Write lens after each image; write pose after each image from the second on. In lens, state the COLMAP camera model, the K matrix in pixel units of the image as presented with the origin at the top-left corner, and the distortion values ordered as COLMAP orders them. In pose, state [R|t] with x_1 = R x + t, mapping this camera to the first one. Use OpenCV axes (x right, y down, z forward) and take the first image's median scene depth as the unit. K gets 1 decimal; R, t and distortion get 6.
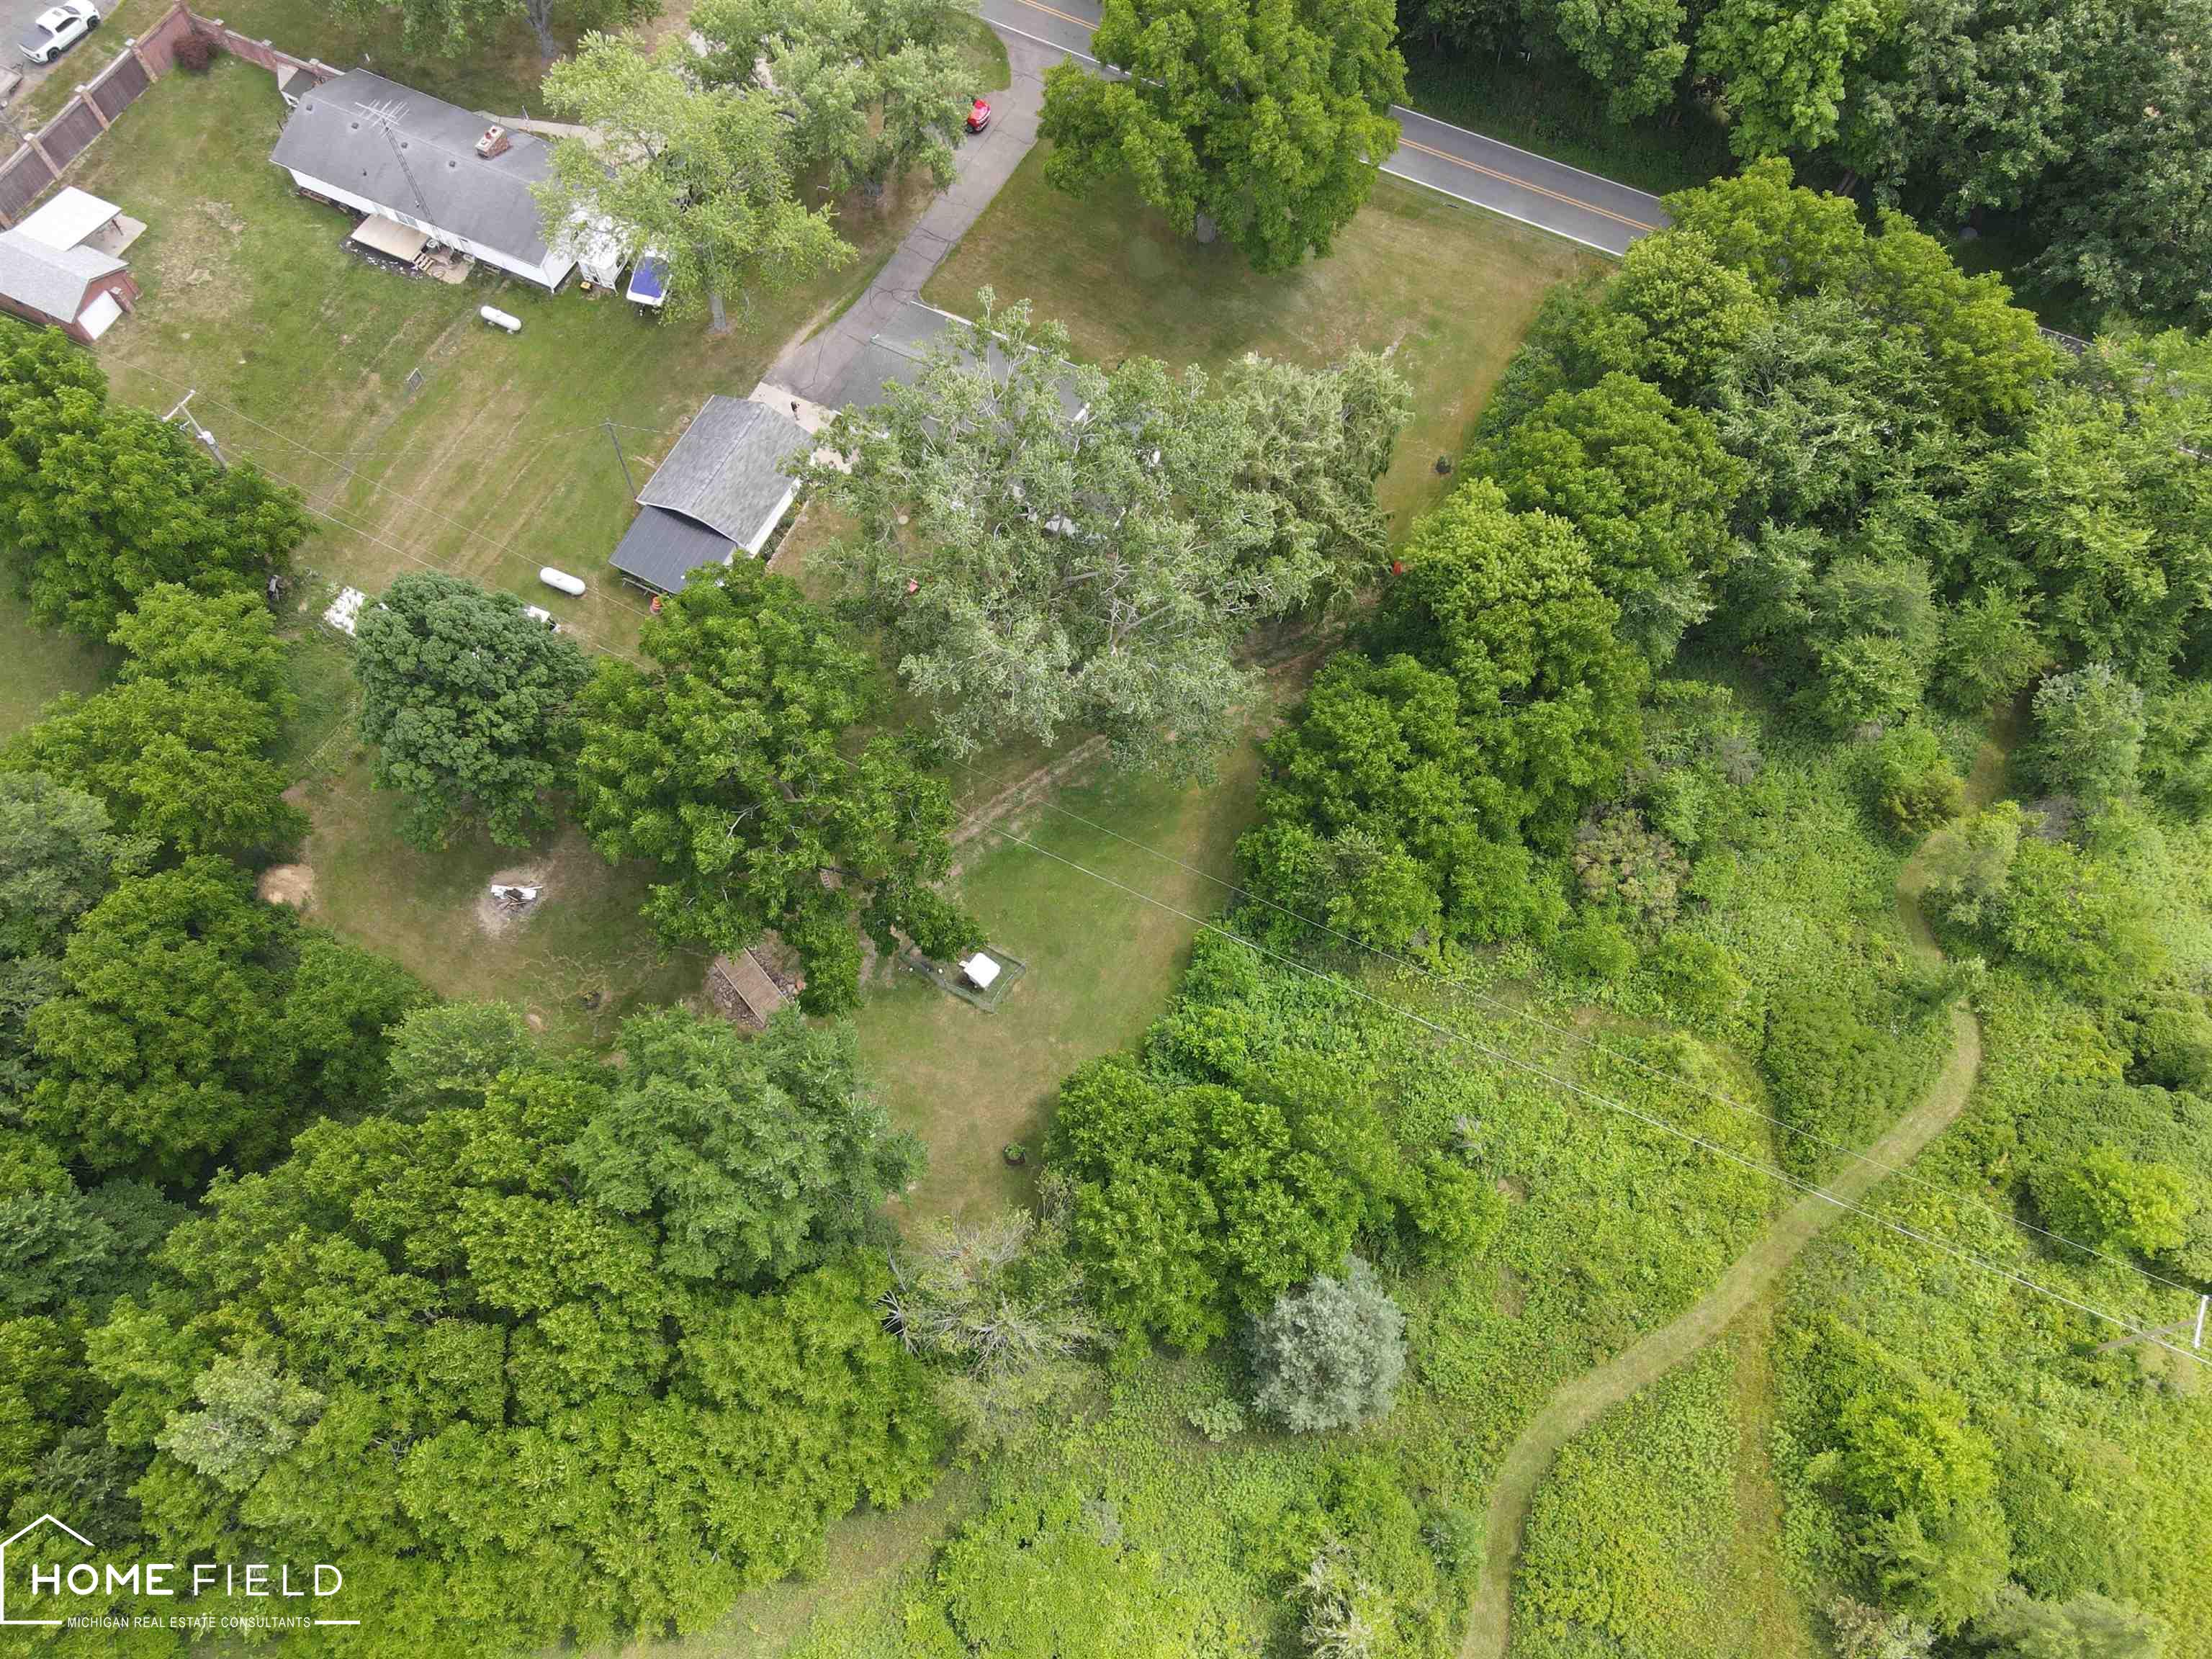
lens RADIAL K [[1561.1, 0, 1044.8], [0, 1561.1, 829.5], [0, 0, 1]] dist [0.001216, 0.009014]
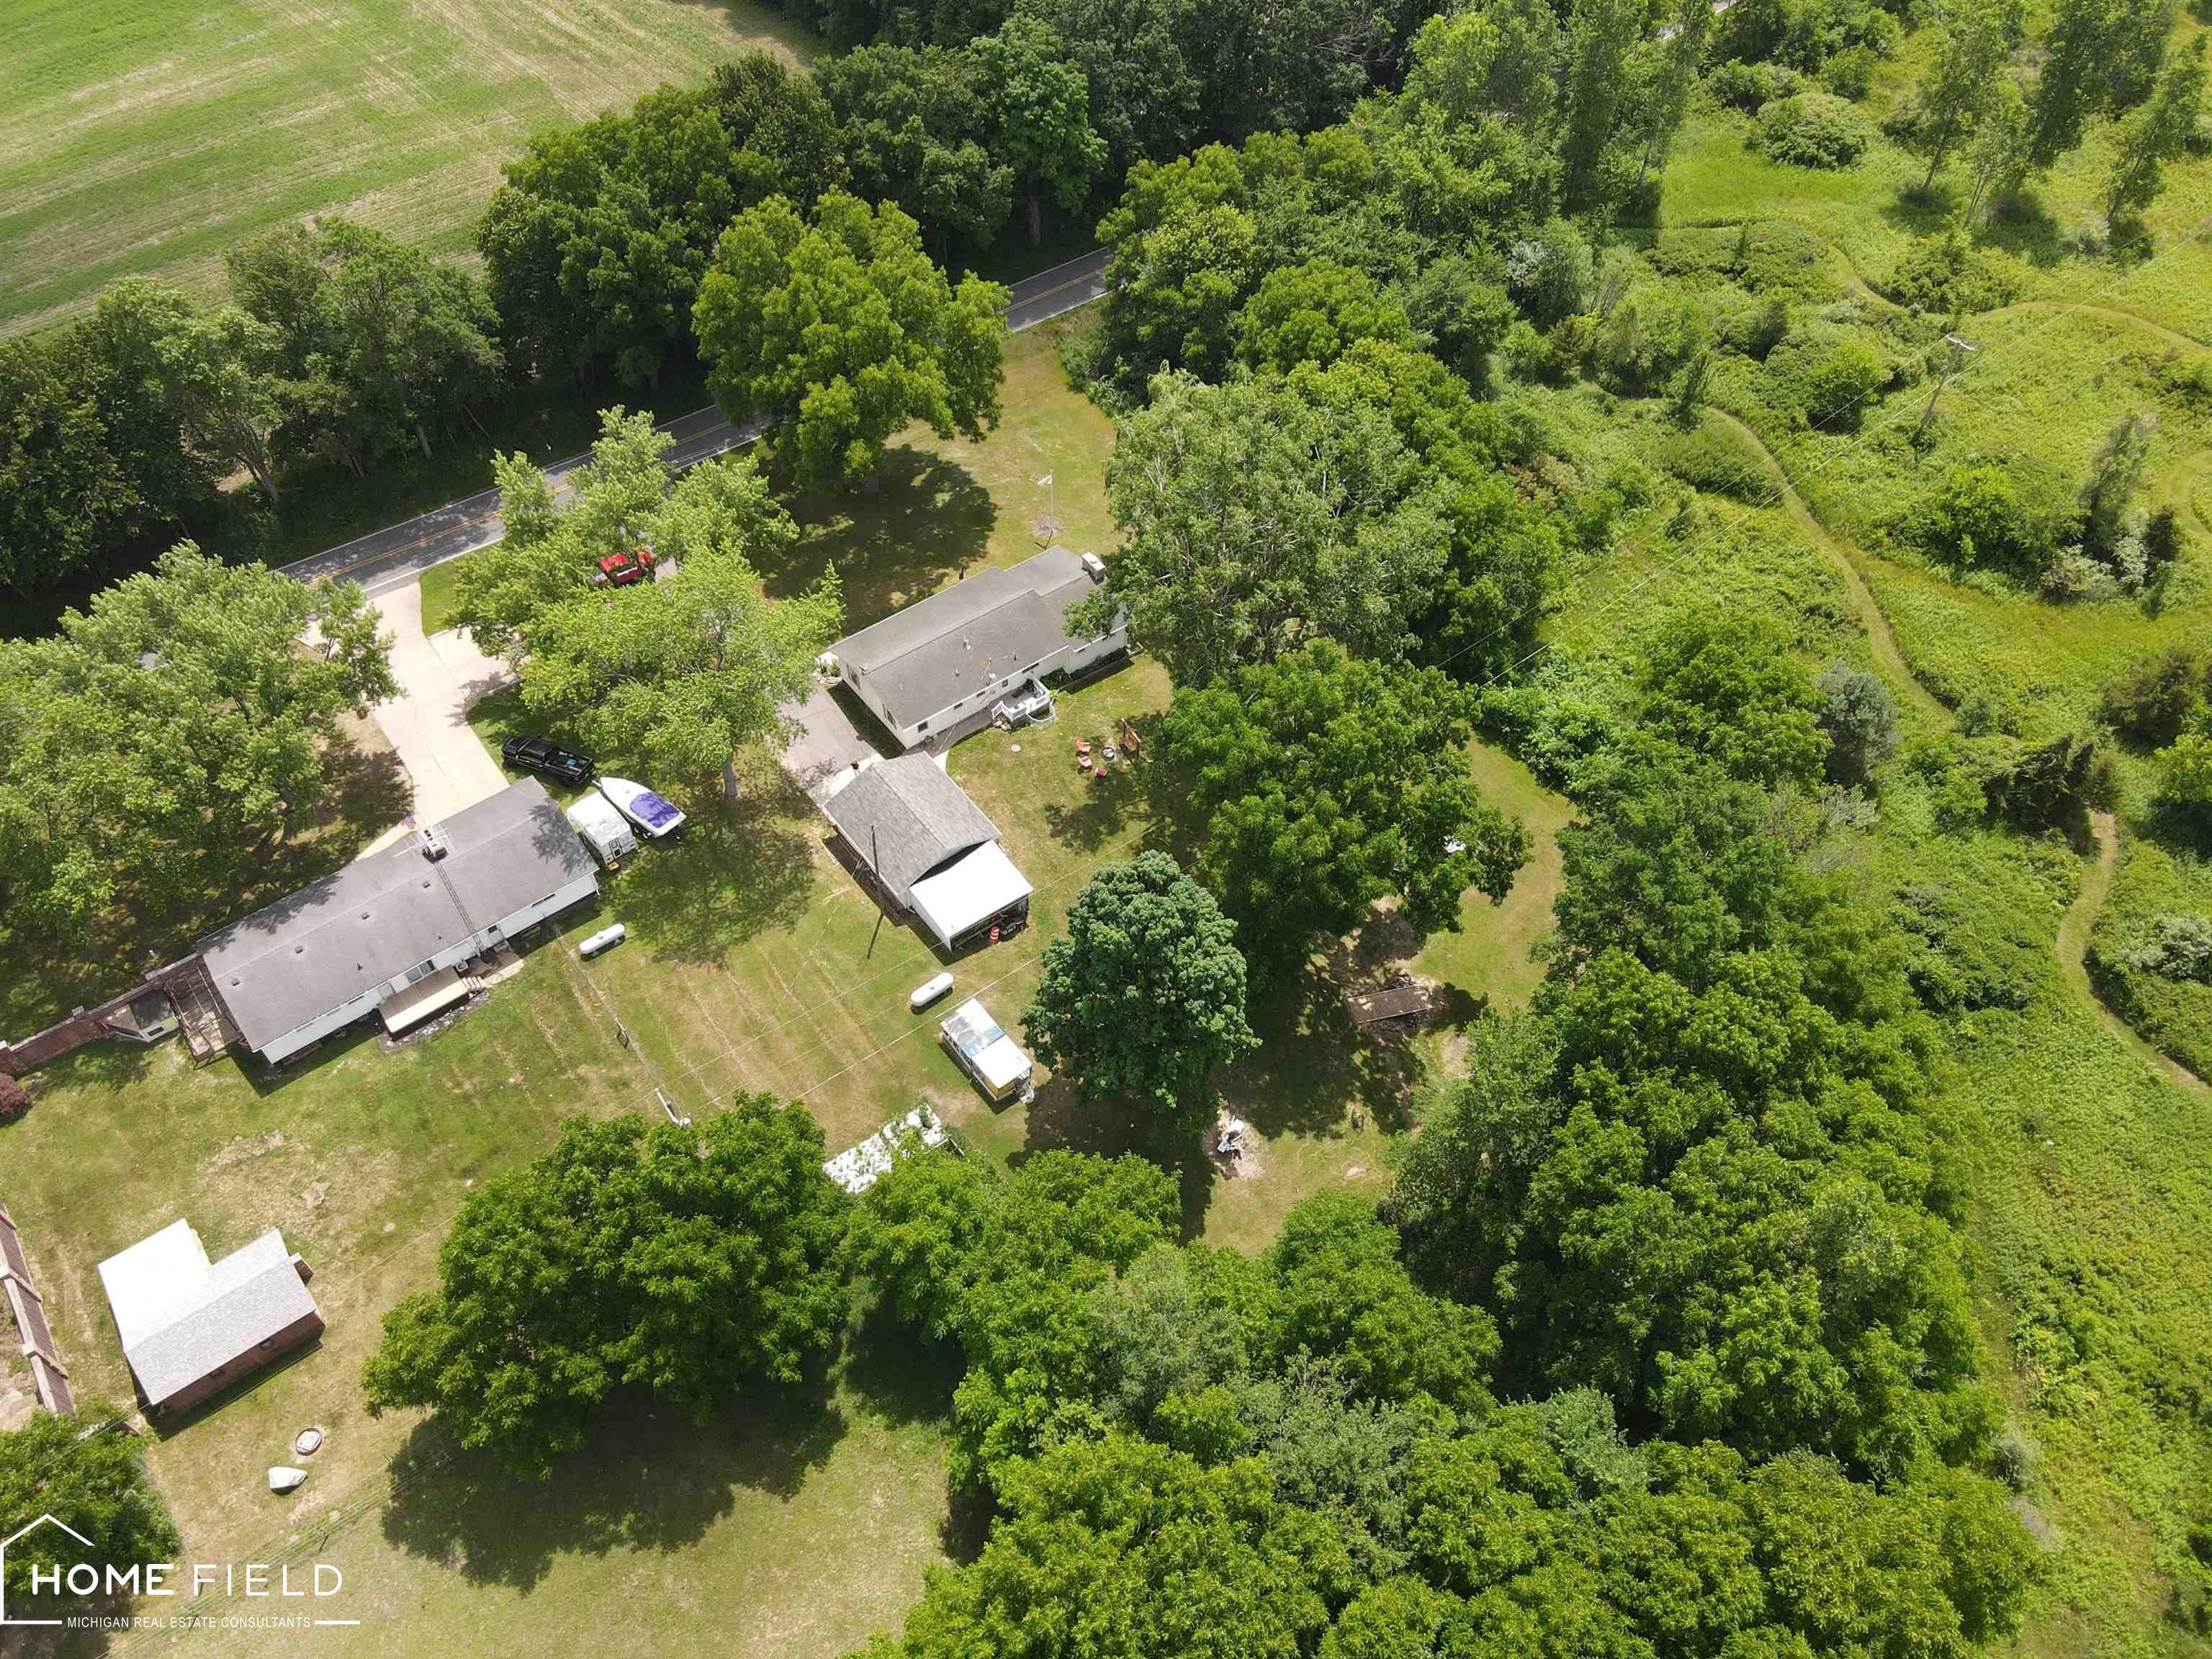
lens RADIAL K [[1561.1, 0, 1044.8], [0, 1561.1, 829.5], [0, 0, 1]] dist [0.001216, 0.009014]
pose [[0.451986, -0.693084, 0.561555, -0.719077], [0.812037, 0.580244, 0.062555, -0.208257], [-0.369195, 0.427729, 0.825071, 0.089161]]
